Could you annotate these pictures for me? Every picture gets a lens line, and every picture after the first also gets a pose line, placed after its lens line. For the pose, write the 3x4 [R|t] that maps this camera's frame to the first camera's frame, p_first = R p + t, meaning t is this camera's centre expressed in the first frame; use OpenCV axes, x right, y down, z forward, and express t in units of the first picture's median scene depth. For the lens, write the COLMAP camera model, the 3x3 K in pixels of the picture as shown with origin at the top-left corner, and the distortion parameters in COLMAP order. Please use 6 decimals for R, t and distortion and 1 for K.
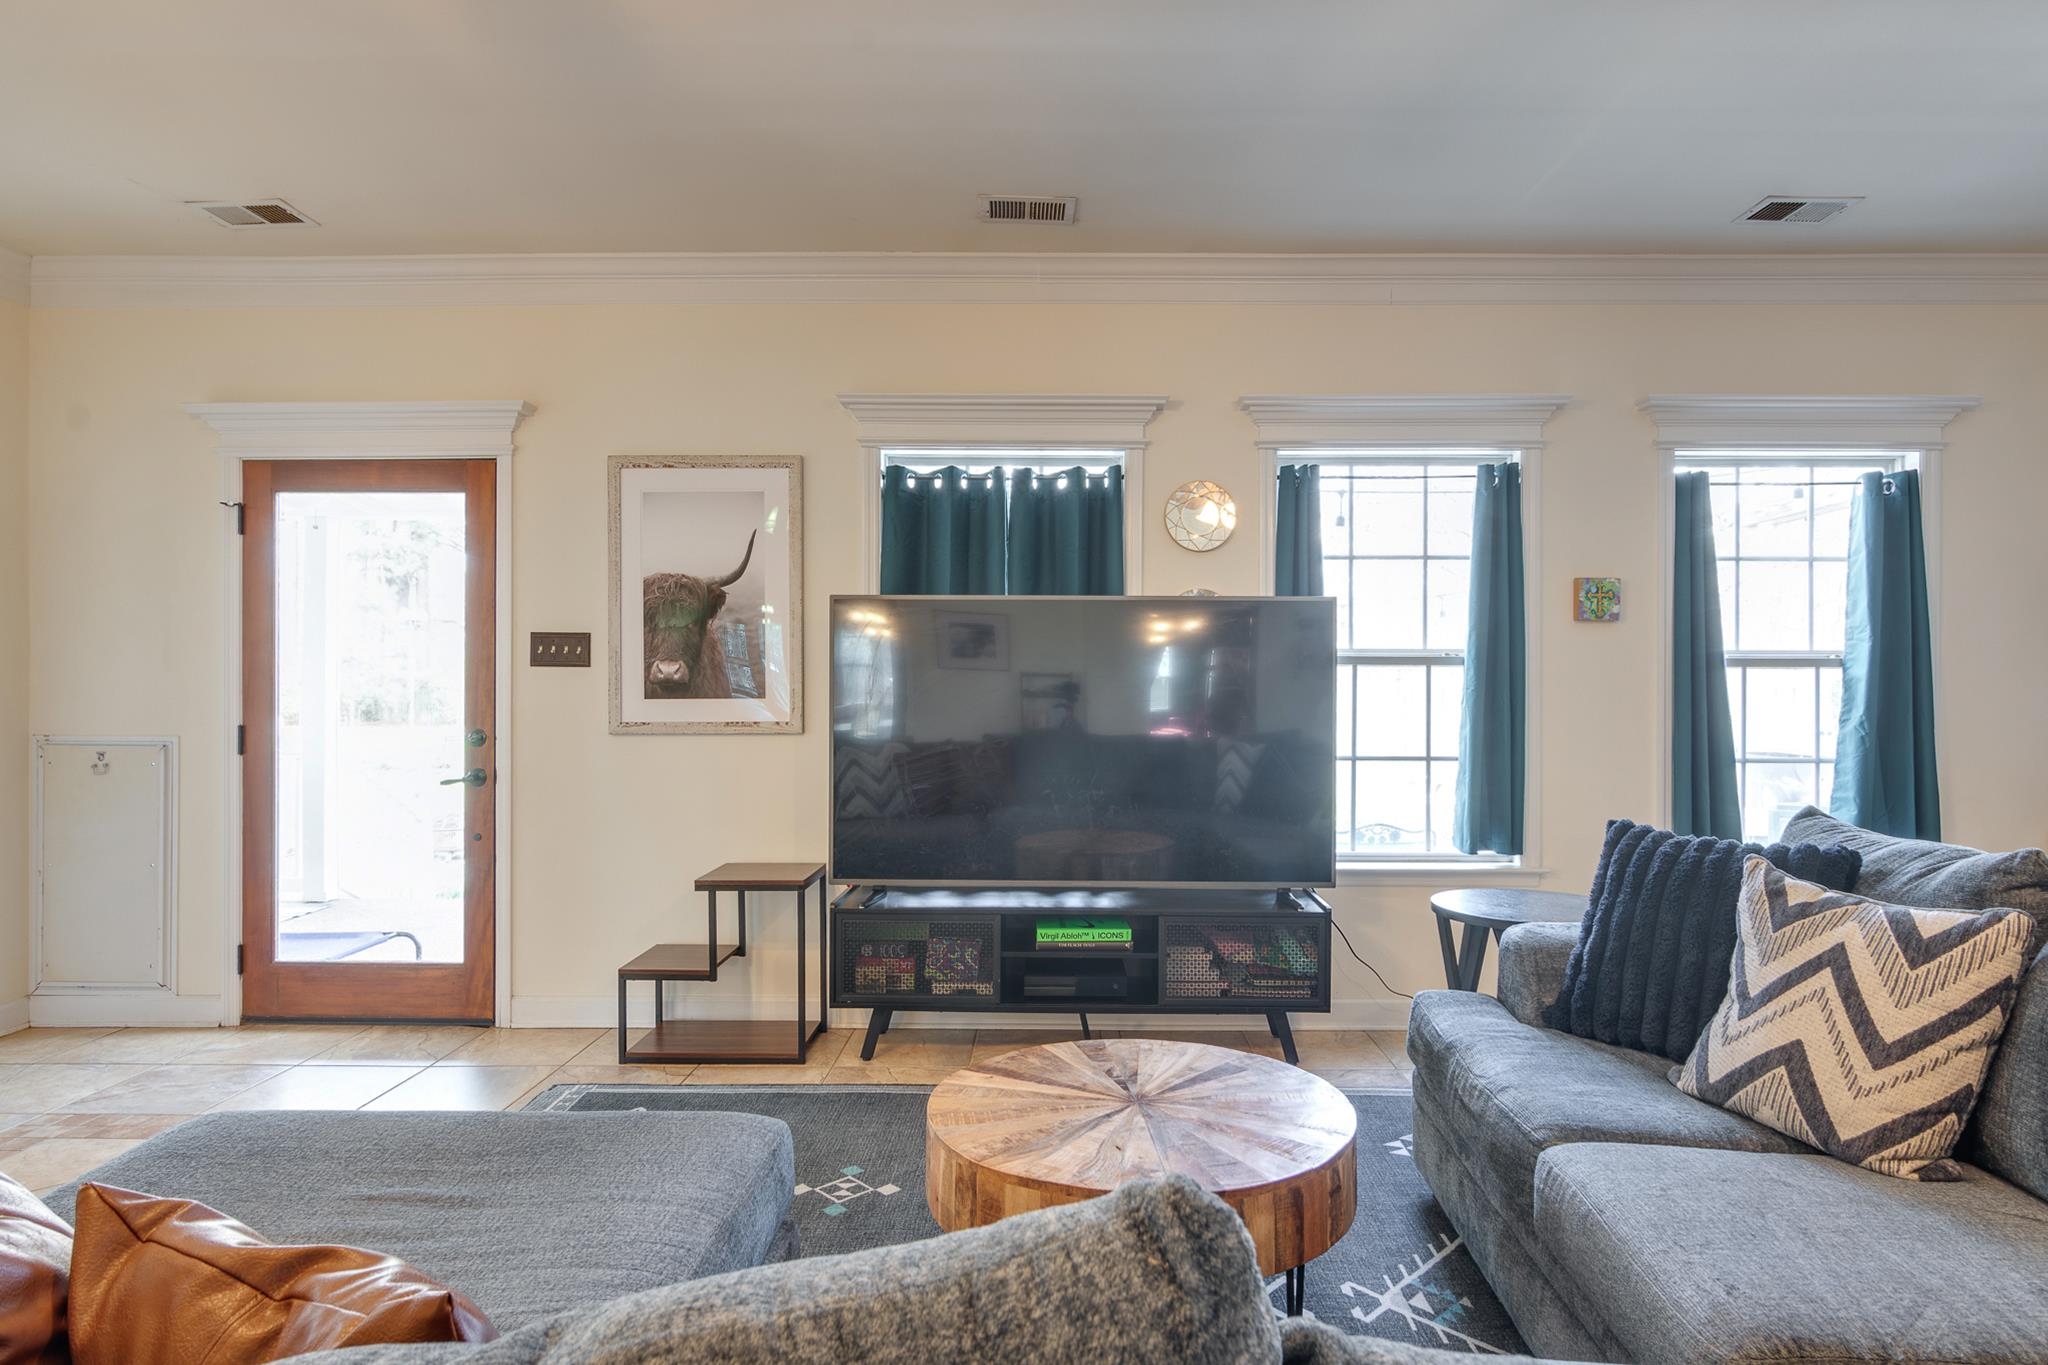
lens RADIAL K [[1169.3, 0, 1069.0], [0, 1169.3, 685.2], [0, 0, 1]] dist [-0.001966, -0.000109]
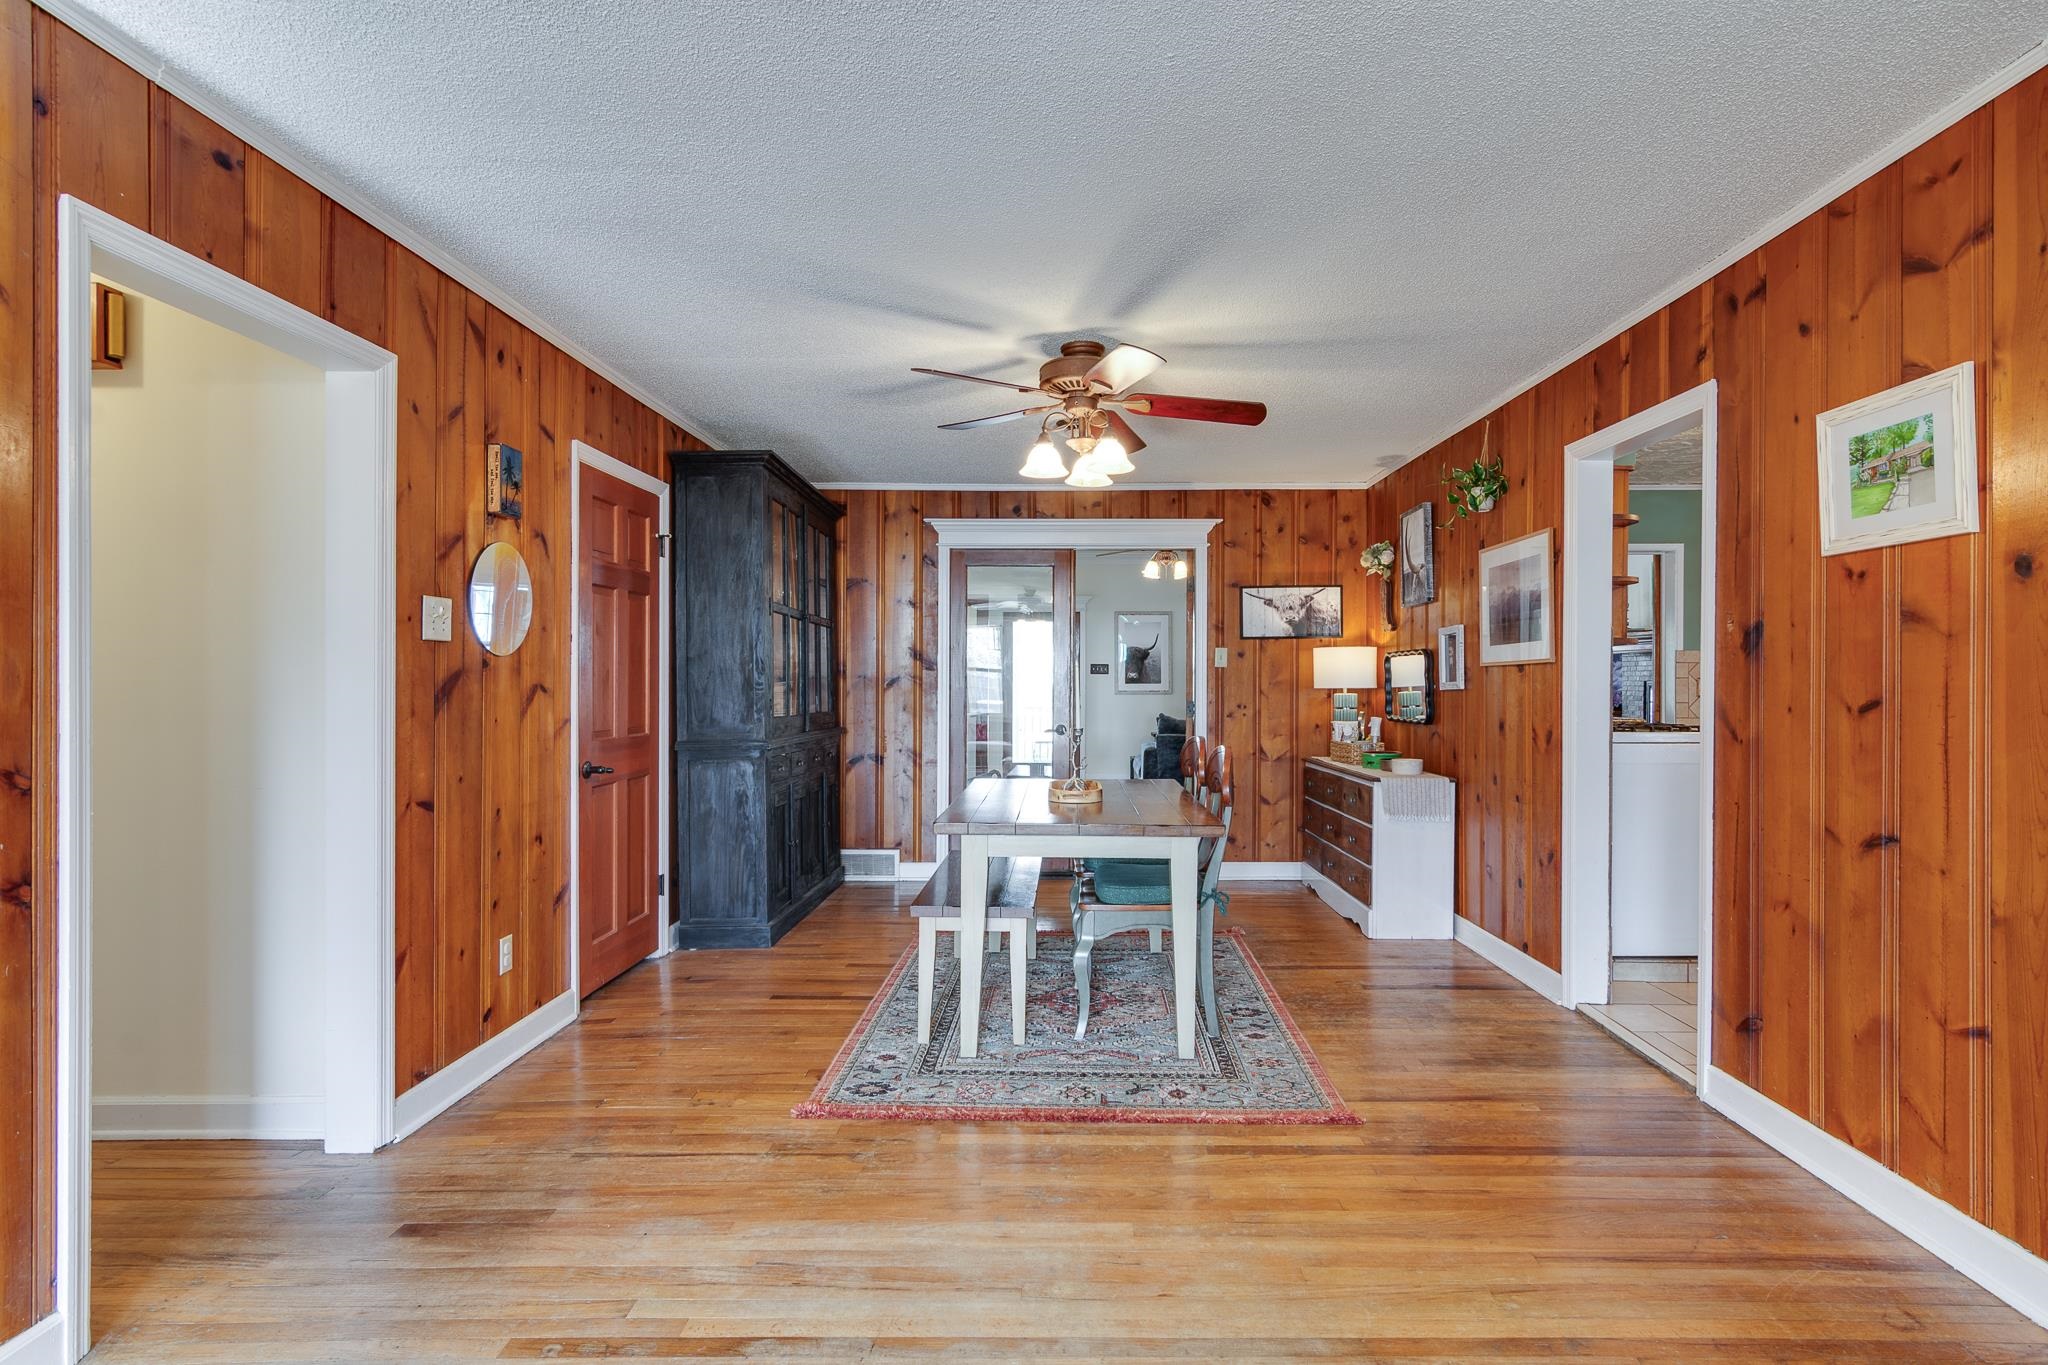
lens RADIAL K [[1169.3, 0, 1069.0], [0, 1169.3, 685.2], [0, 0, 1]] dist [-0.001966, -0.000109]
pose [[0.999951, 0.001676, 0.009784, -0.566901], [-0.001654, 0.999996, -0.002307, 0.024169], [-0.009788, 0.002290, 0.999949, -2.416475]]
